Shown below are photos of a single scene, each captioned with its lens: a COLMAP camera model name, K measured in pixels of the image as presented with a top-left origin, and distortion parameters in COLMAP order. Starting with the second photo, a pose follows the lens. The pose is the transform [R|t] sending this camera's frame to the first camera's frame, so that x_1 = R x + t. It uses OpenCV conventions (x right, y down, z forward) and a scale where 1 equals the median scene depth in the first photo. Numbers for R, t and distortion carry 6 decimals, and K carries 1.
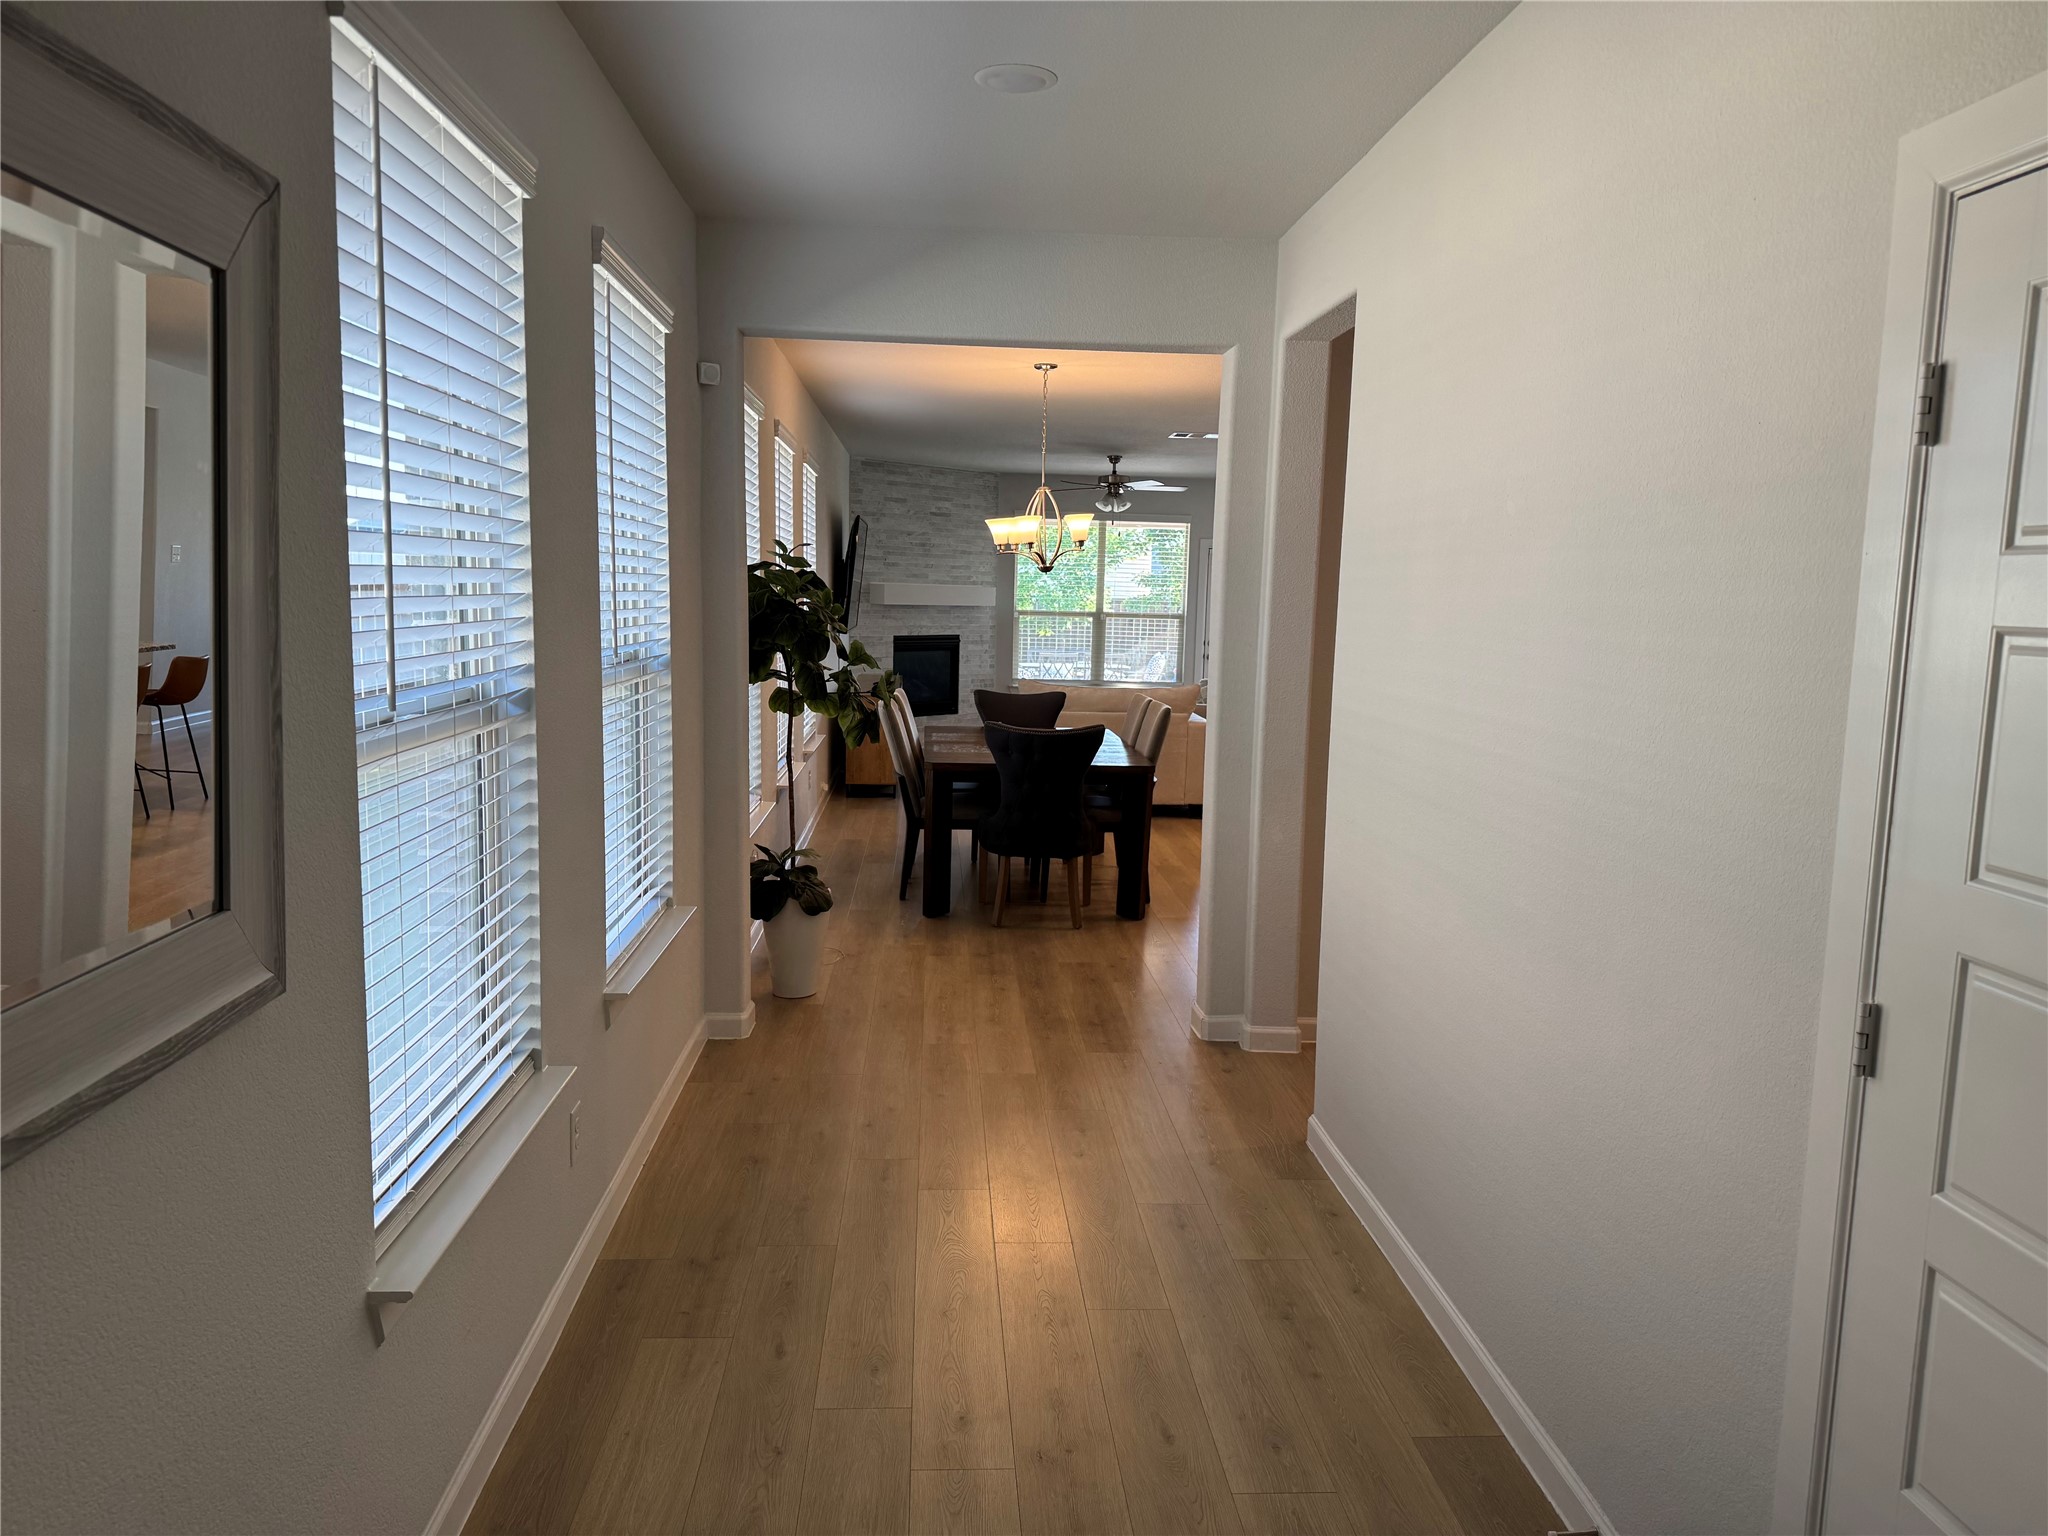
lens RADIAL K [[1424.8, 0, 1024.0], [0, 1424.8, 768.0], [0, 0, 1]] dist [0.100261, -0.001635]
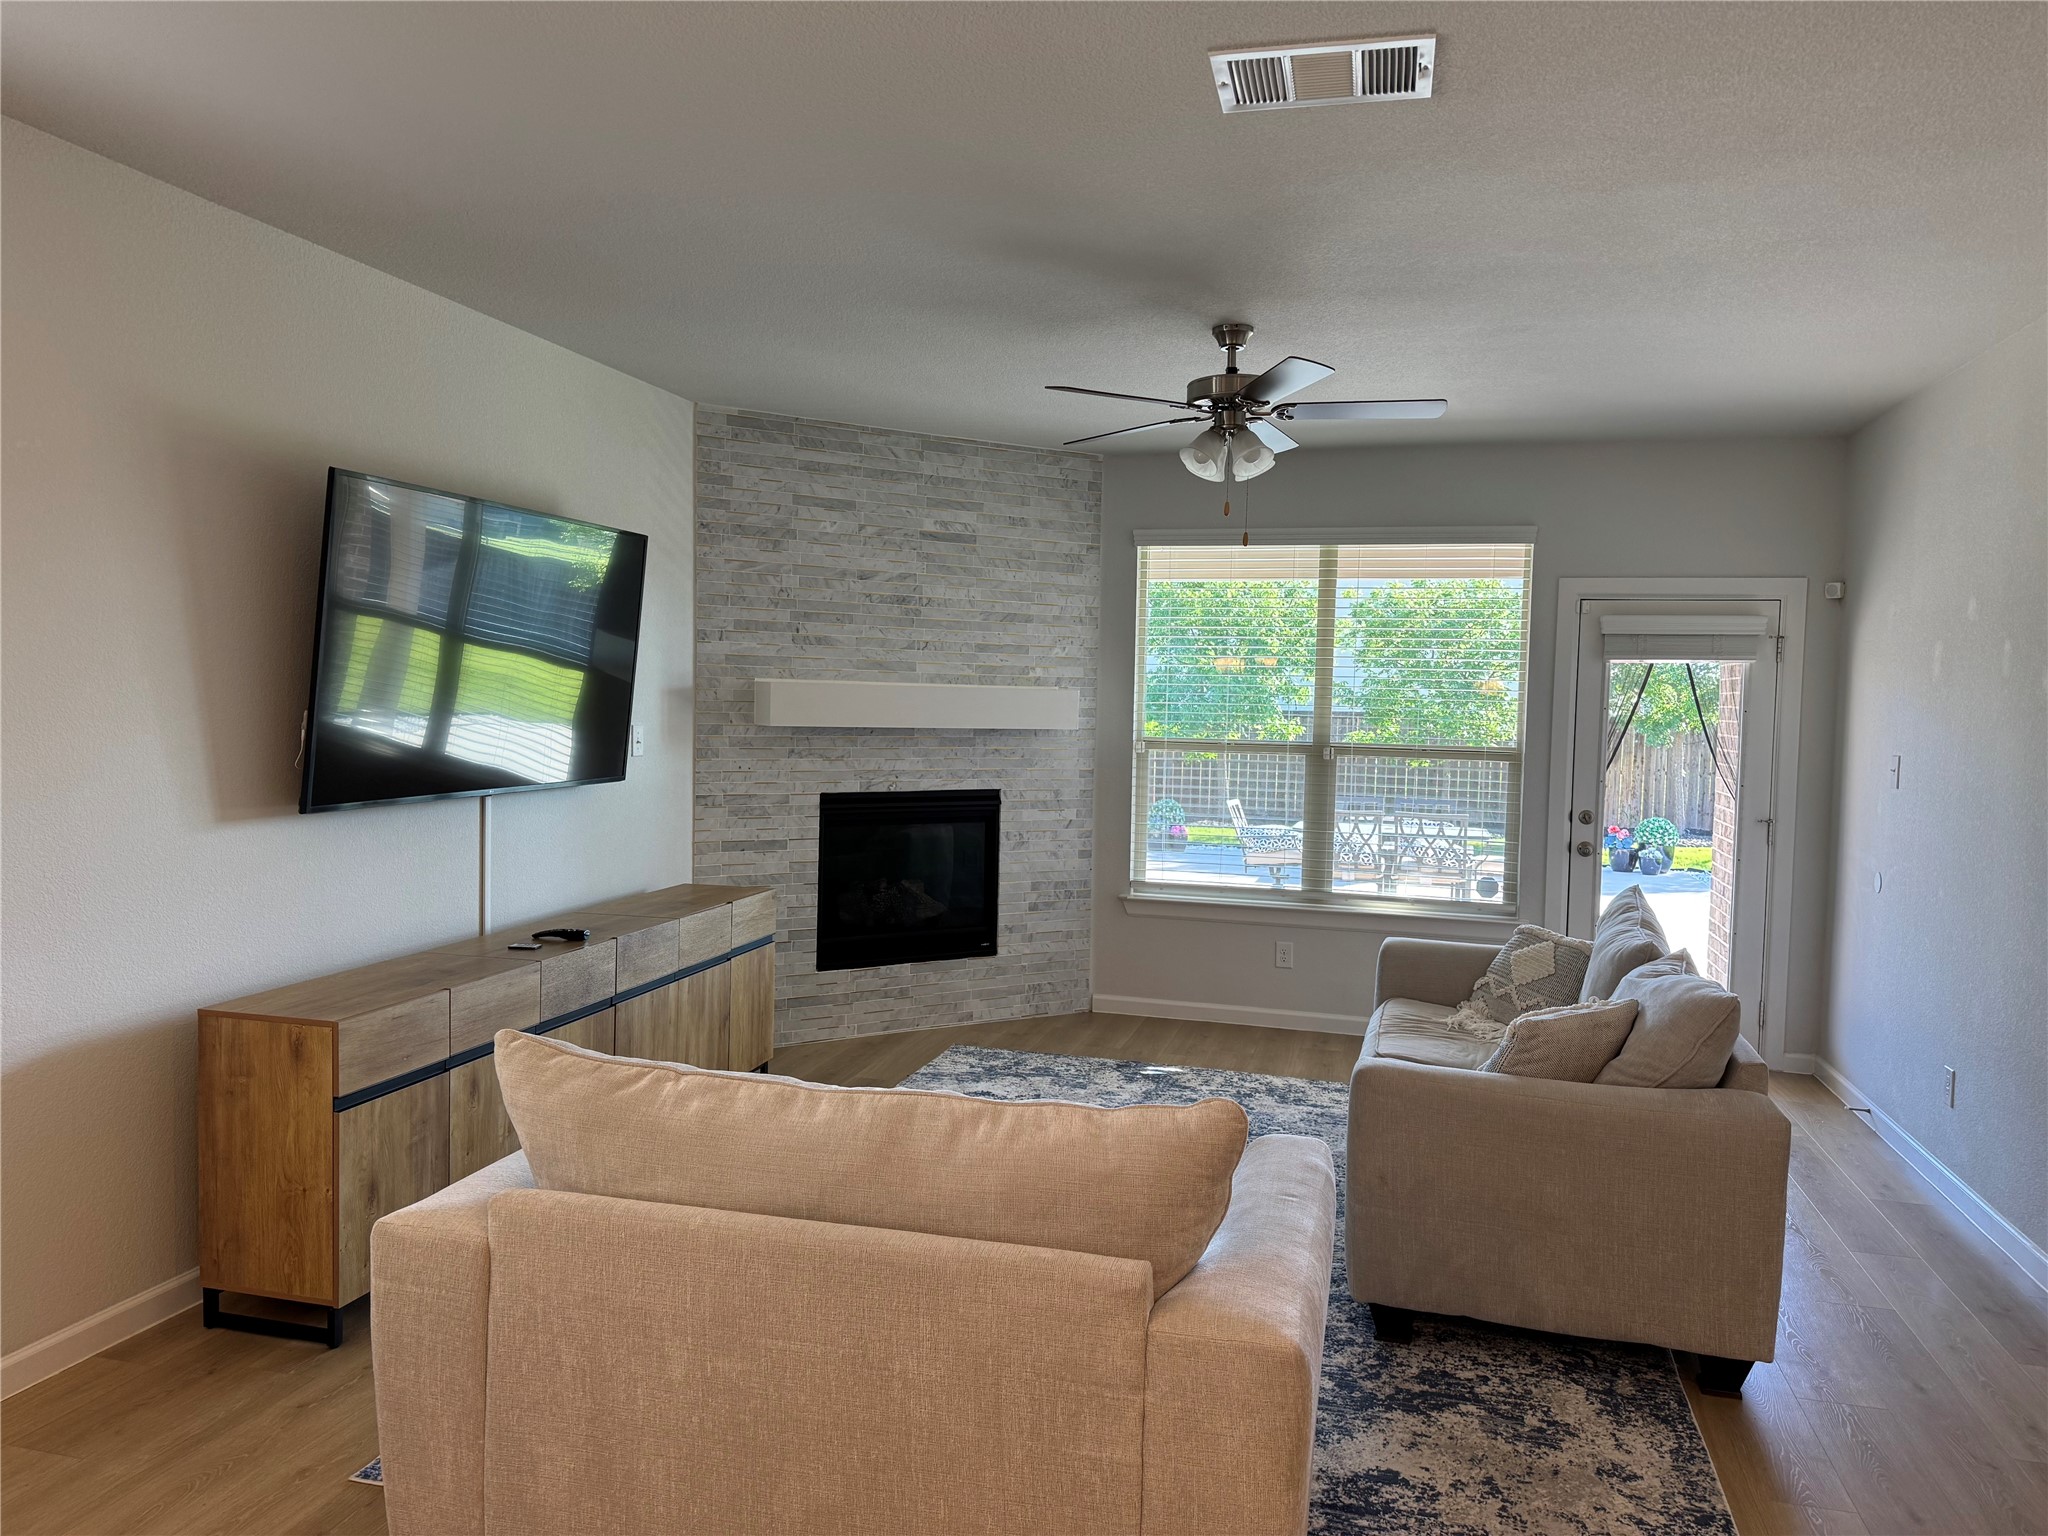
lens RADIAL K [[1424.8, 0, 1024.0], [0, 1424.8, 768.0], [0, 0, 1]] dist [0.100261, -0.001635]
pose [[0.949167, 0.012260, -0.314535, 0.114158], [-0.038070, 0.996377, -0.076045, -0.066289], [0.312464, 0.084154, 0.946195, 0.565797]]
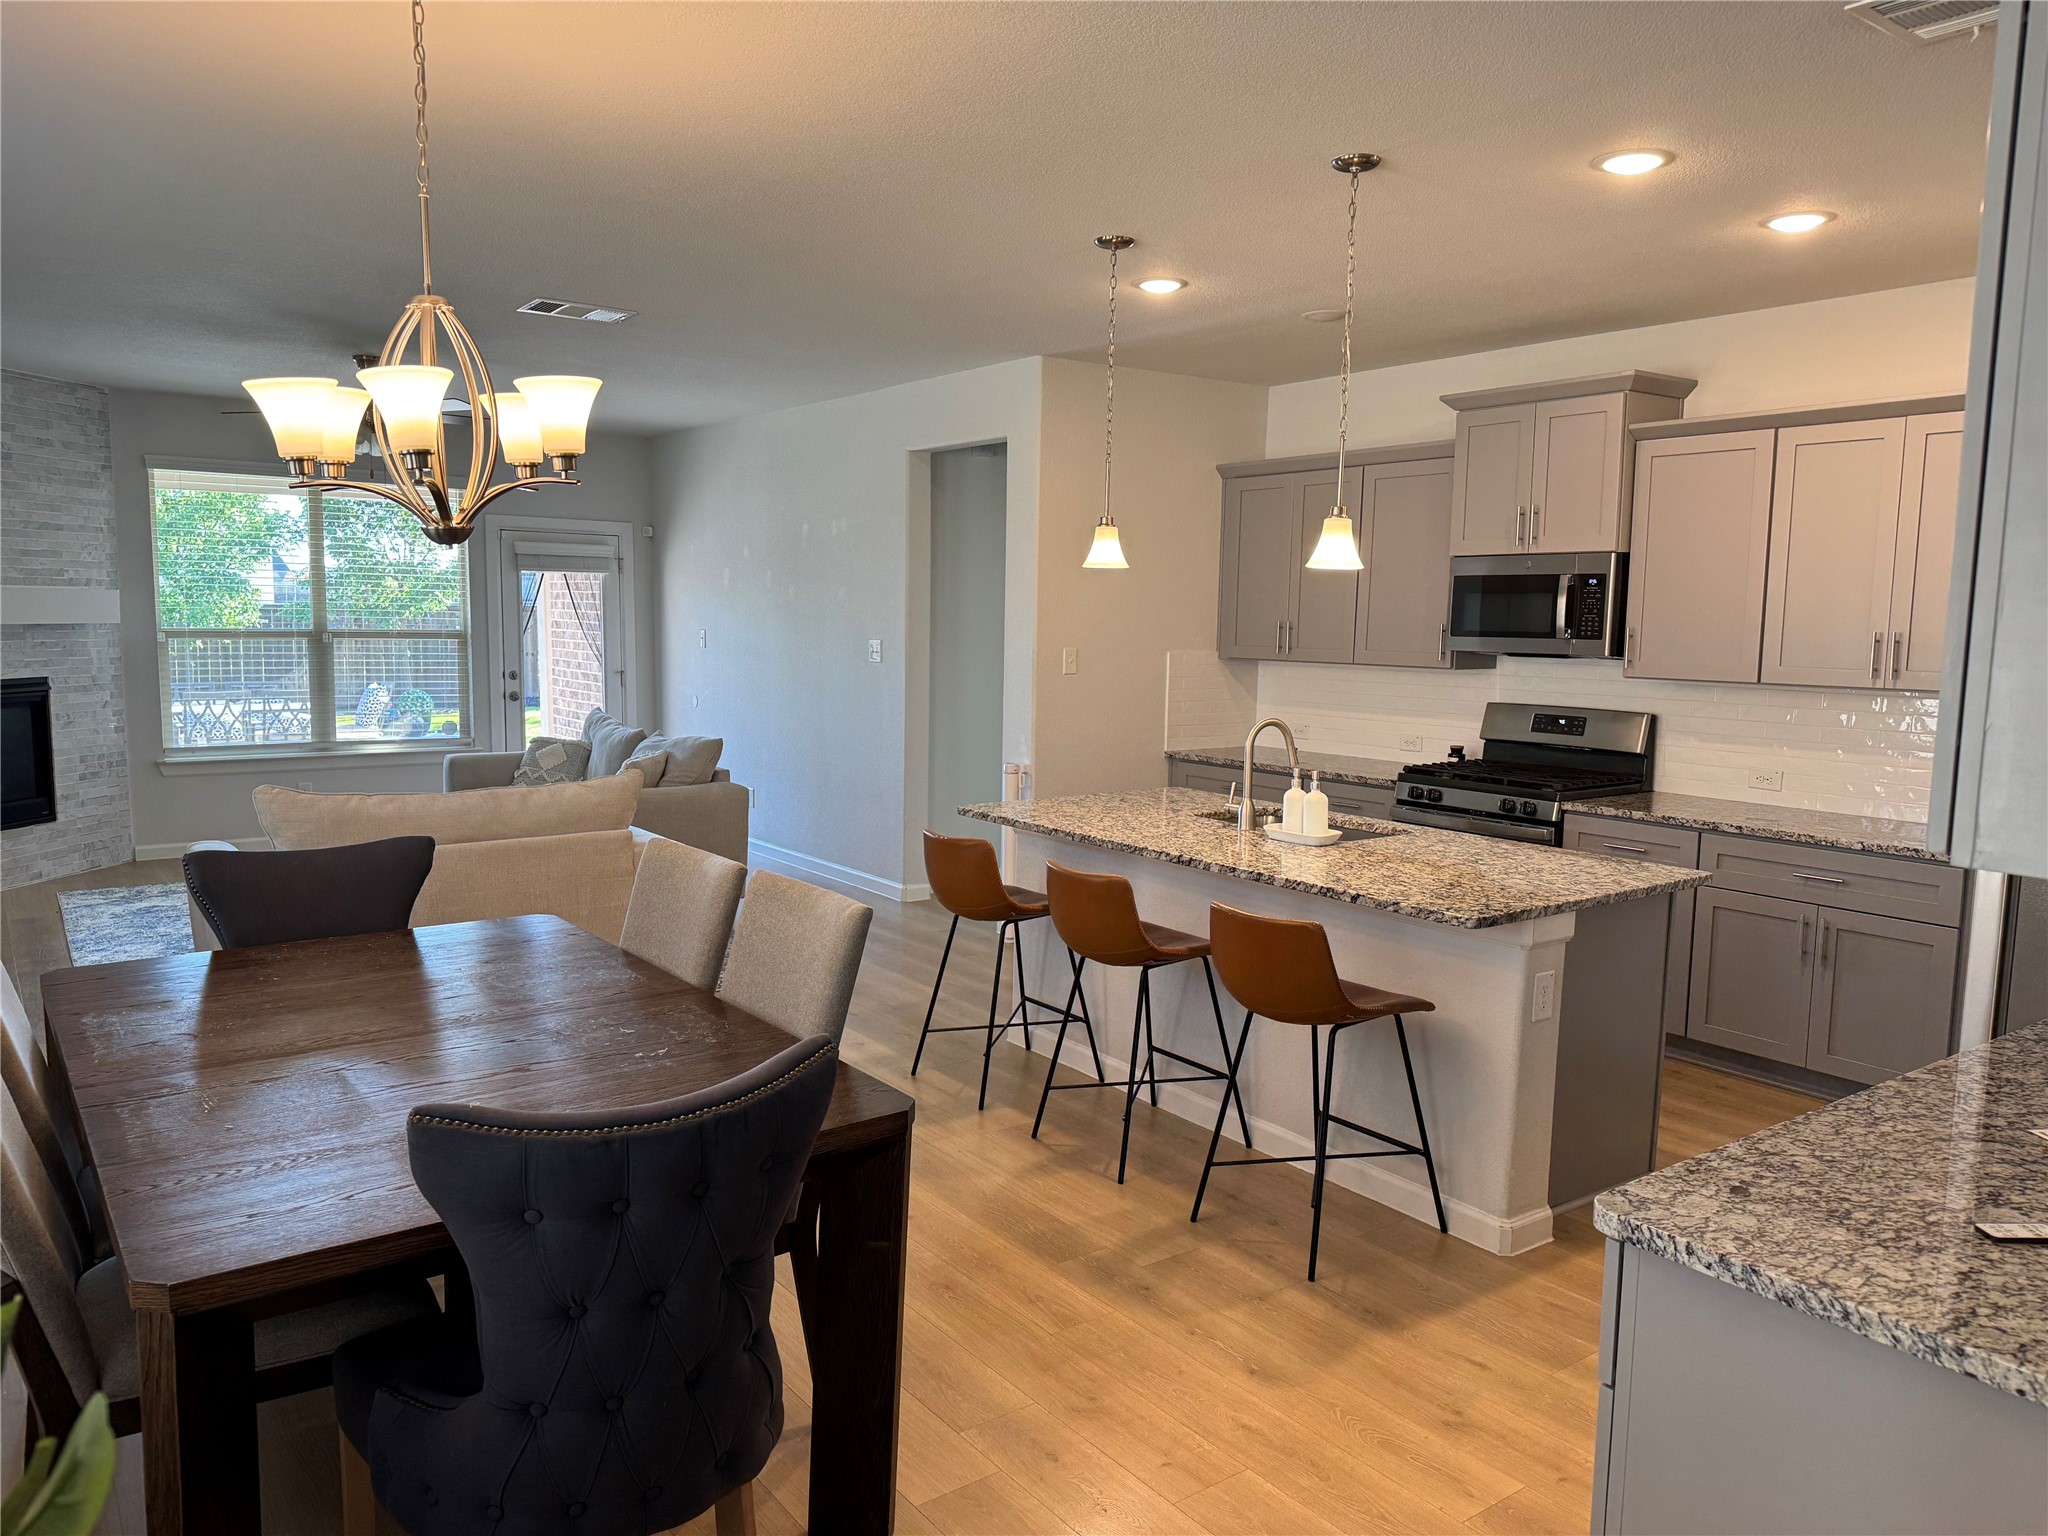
lens RADIAL K [[1447.1, 0, 1024.0], [0, 1447.1, 768.0], [0, 0, 1]] dist [0.003335, -0.002441]
pose [[0.839614, -0.070640, 0.538571, -0.033273], [0.072246, 0.997221, 0.018167, -0.042852], [-0.538358, 0.023656, 0.842384, 0.341399]]
